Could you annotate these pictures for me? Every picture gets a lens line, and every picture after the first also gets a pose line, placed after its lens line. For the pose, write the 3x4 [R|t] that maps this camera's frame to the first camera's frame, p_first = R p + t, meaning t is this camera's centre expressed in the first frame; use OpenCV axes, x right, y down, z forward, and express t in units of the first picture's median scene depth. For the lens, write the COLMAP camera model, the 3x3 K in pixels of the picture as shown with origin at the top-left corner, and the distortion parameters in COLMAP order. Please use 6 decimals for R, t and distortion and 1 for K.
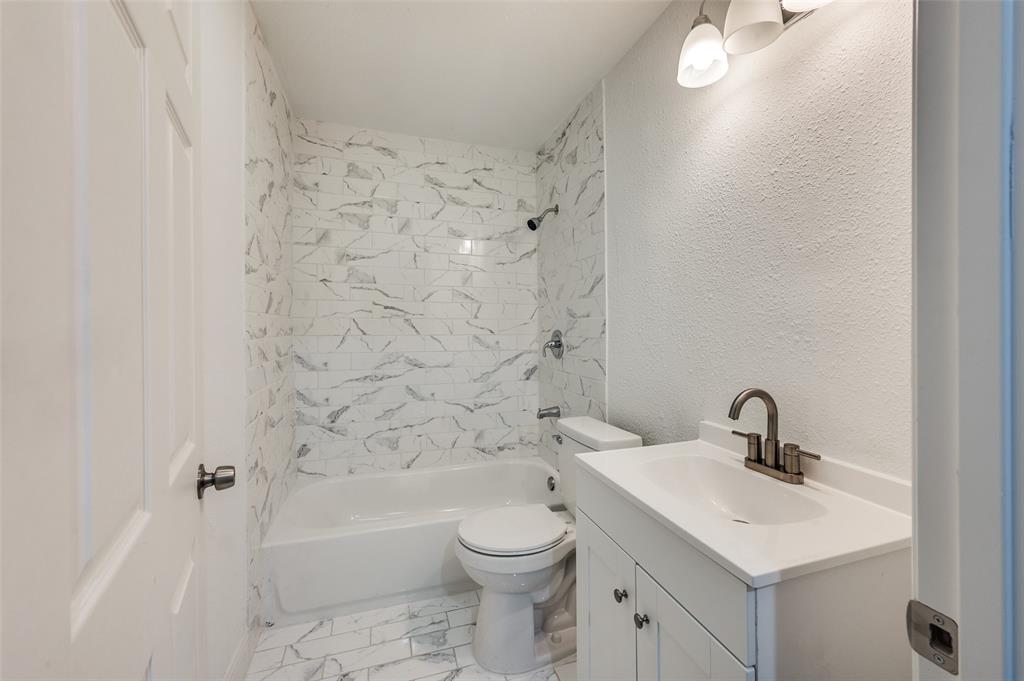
lens RADIAL K [[402.0, 0, 516.5], [0, 402.0, 339.8], [0, 0, 1]] dist [0.001864, -0.000018]
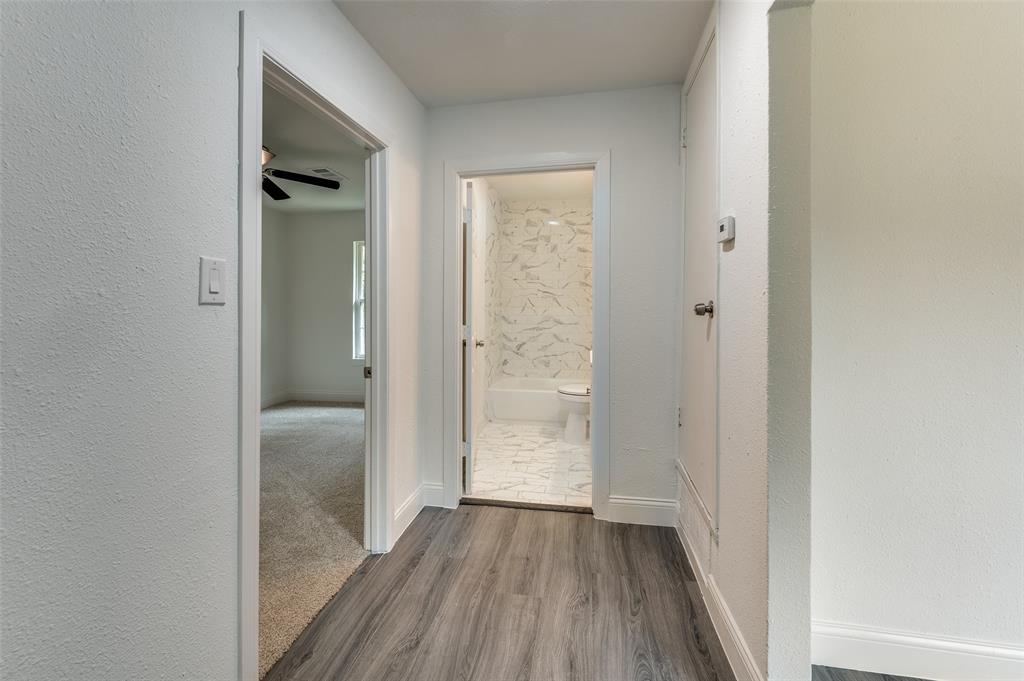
lens RADIAL K [[425.1, 0, 514.7], [0, 425.1, 296.6], [0, 0, 1]] dist [0.000272, 0.000070]
pose [[0.880317, -0.007180, -0.474331, 0.516667], [-0.011464, 0.999271, -0.036402, 0.016763], [0.474247, 0.037483, 0.879594, -0.852131]]
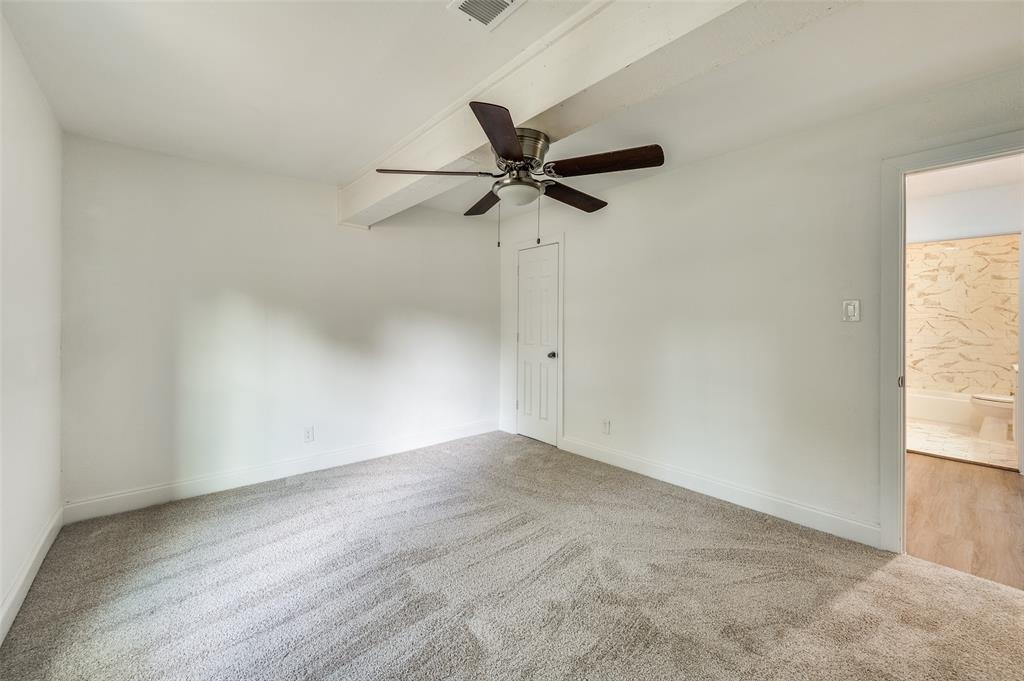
lens RADIAL K [[408.2, 0, 514.3], [0, 408.2, 313.6], [0, 0, 1]] dist [0.000634, 0.000339]
pose [[0.381298, -0.008259, -0.924415, 0.834160], [-0.044323, 0.998647, -0.027204, 0.071149], [0.923389, 0.051346, 0.380416, -2.018180]]
